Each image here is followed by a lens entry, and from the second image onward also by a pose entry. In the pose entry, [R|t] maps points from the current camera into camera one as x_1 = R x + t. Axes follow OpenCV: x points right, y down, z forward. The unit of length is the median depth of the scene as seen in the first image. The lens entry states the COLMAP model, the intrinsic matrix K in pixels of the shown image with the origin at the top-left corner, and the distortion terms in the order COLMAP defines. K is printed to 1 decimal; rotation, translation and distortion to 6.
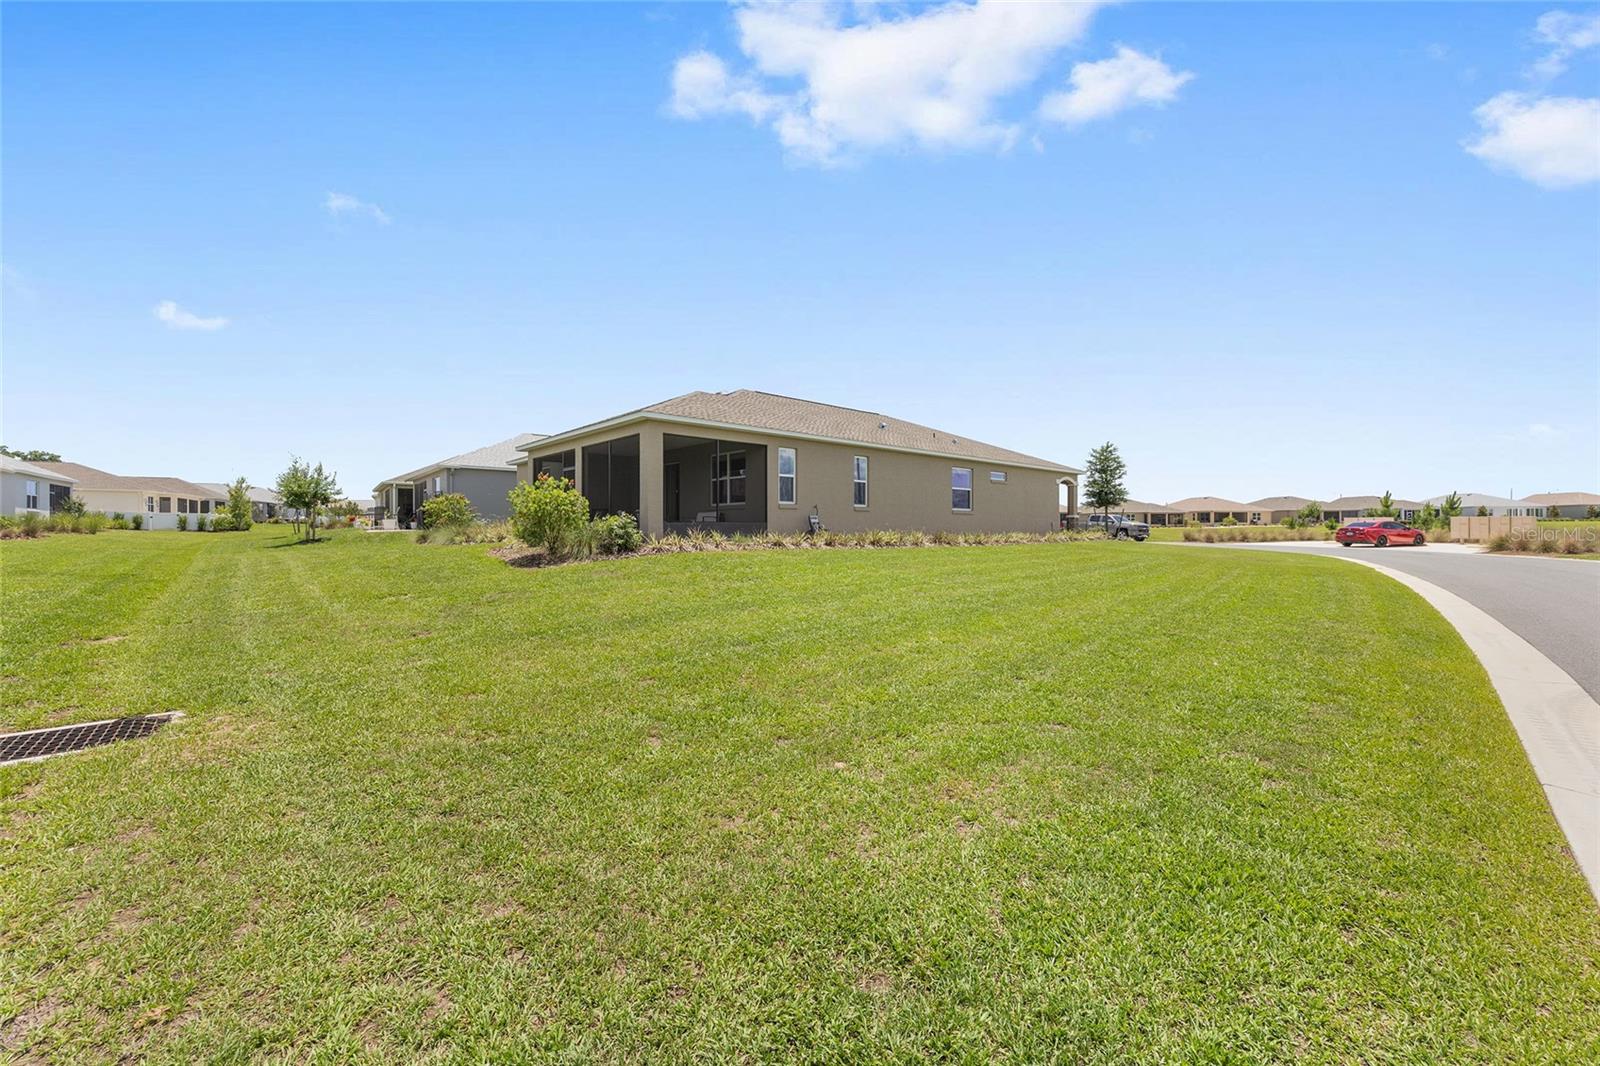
lens RADIAL K [[627.9, 0, 806.0], [0, 627.9, 529.6], [0, 0, 1]] dist [0.001411, 0.000222]
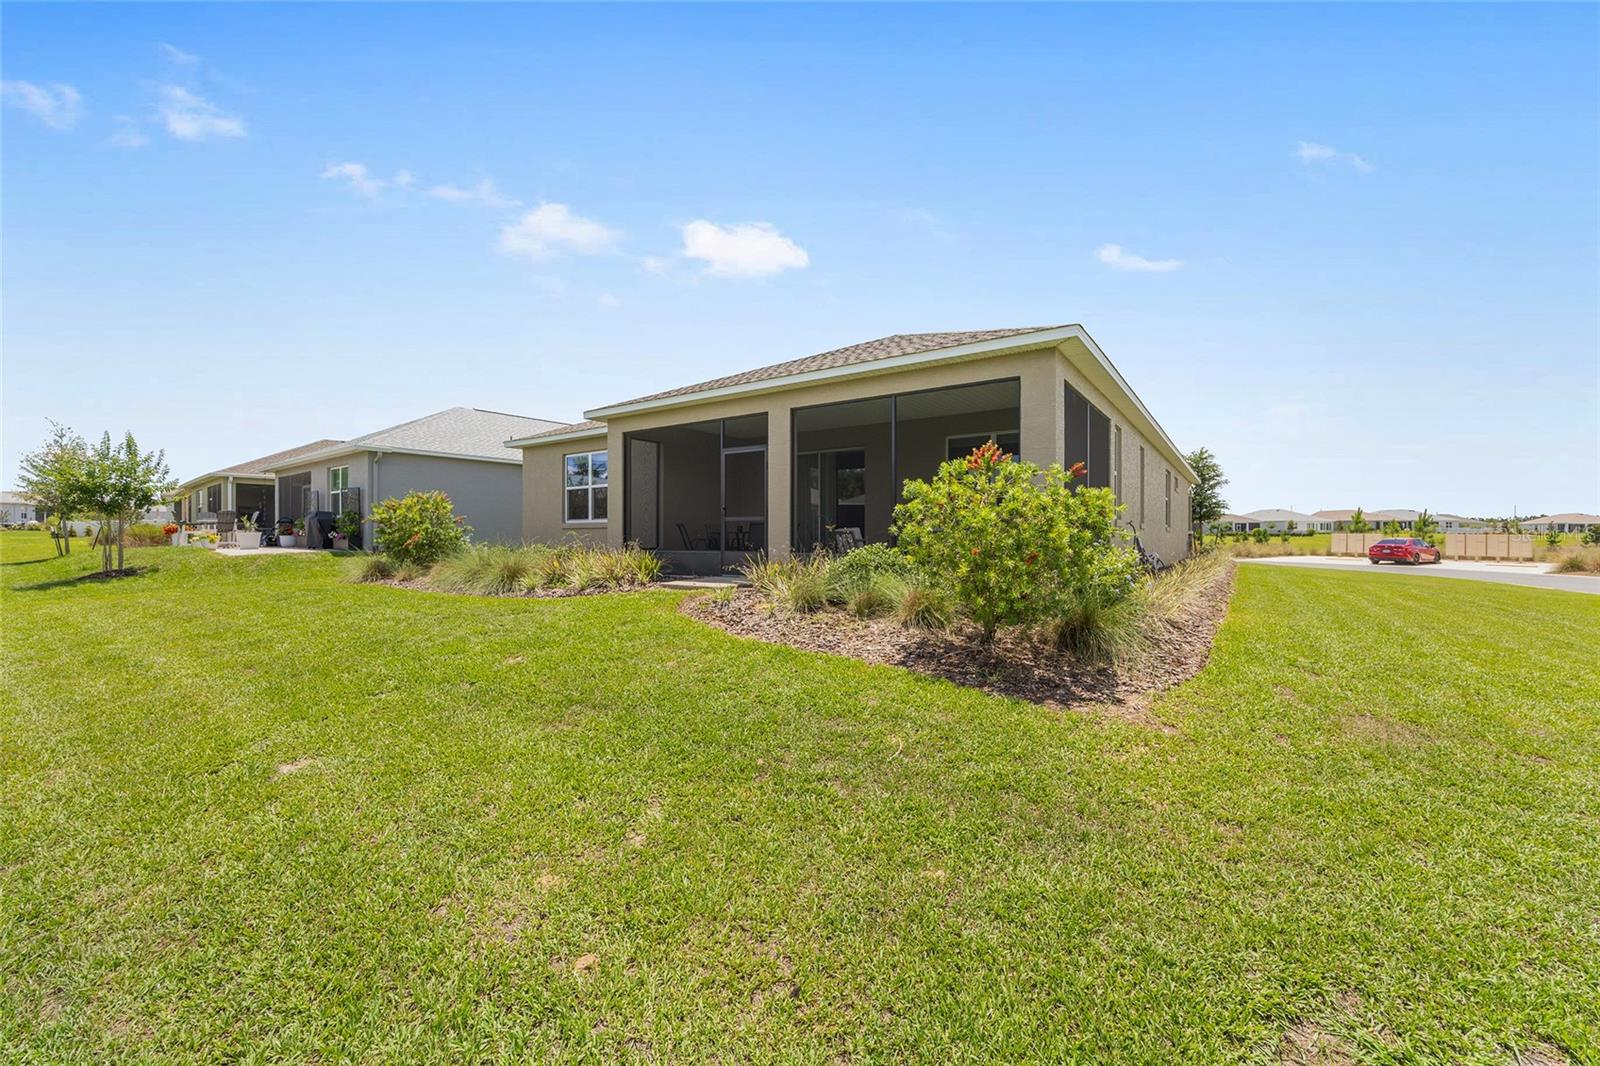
lens RADIAL K [[627.9, 0, 792.4], [0, 627.9, 537.6], [0, 0, 1]] dist [0.001411, 0.000222]
pose [[0.976303, 0.002644, 0.216393, -0.317204], [-0.002420, 0.999996, -0.001301, -0.013914], [-0.216396, 0.000747, 0.976305, 0.322388]]
